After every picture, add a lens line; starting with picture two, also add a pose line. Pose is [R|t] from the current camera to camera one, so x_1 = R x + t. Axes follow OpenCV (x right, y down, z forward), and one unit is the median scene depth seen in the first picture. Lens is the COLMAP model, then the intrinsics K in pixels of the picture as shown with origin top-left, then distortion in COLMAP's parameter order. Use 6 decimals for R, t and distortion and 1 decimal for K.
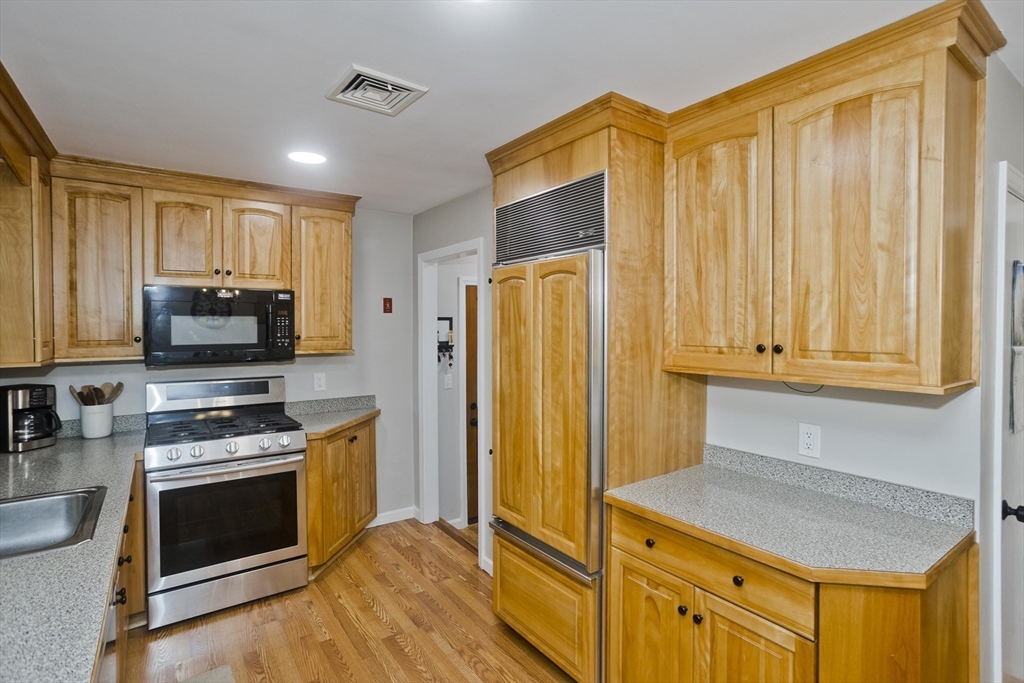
lens RADIAL K [[498.8, 0, 521.4], [0, 498.8, 330.5], [0, 0, 1]] dist [-0.048809, 0.027454]
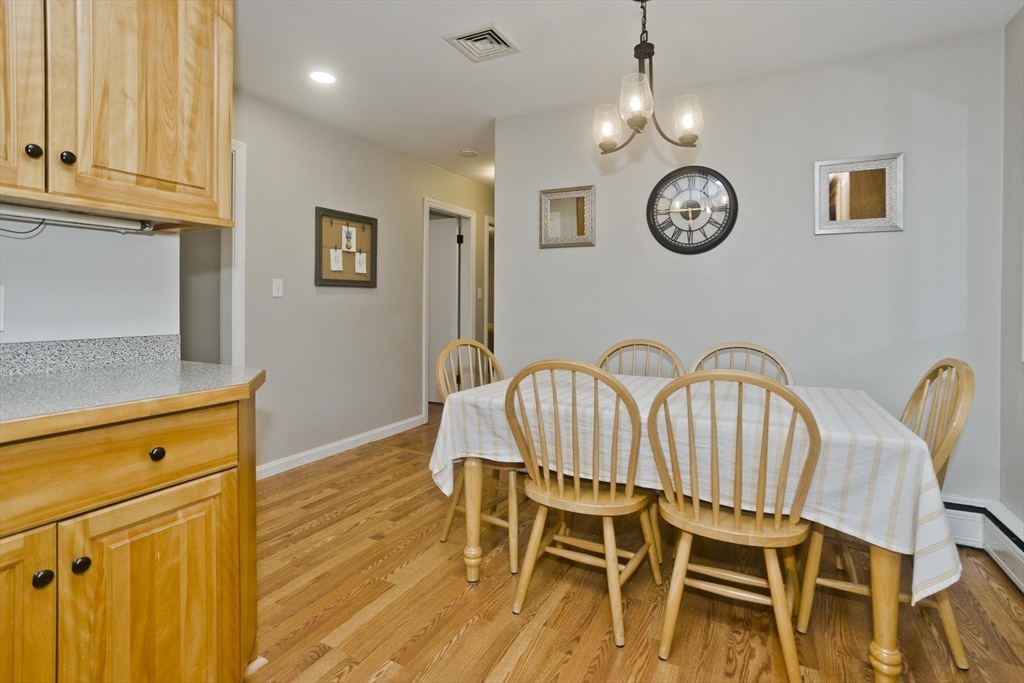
lens RADIAL K [[498.8, 0, 503.6], [0, 498.8, 307.0], [0, 0, 1]] dist [-0.048809, 0.027454]
pose [[-0.444383, -0.012471, 0.895750, -0.287559], [-0.002274, 0.999916, 0.012794, 0.178162], [-0.895834, 0.003648, -0.444374, 0.551739]]
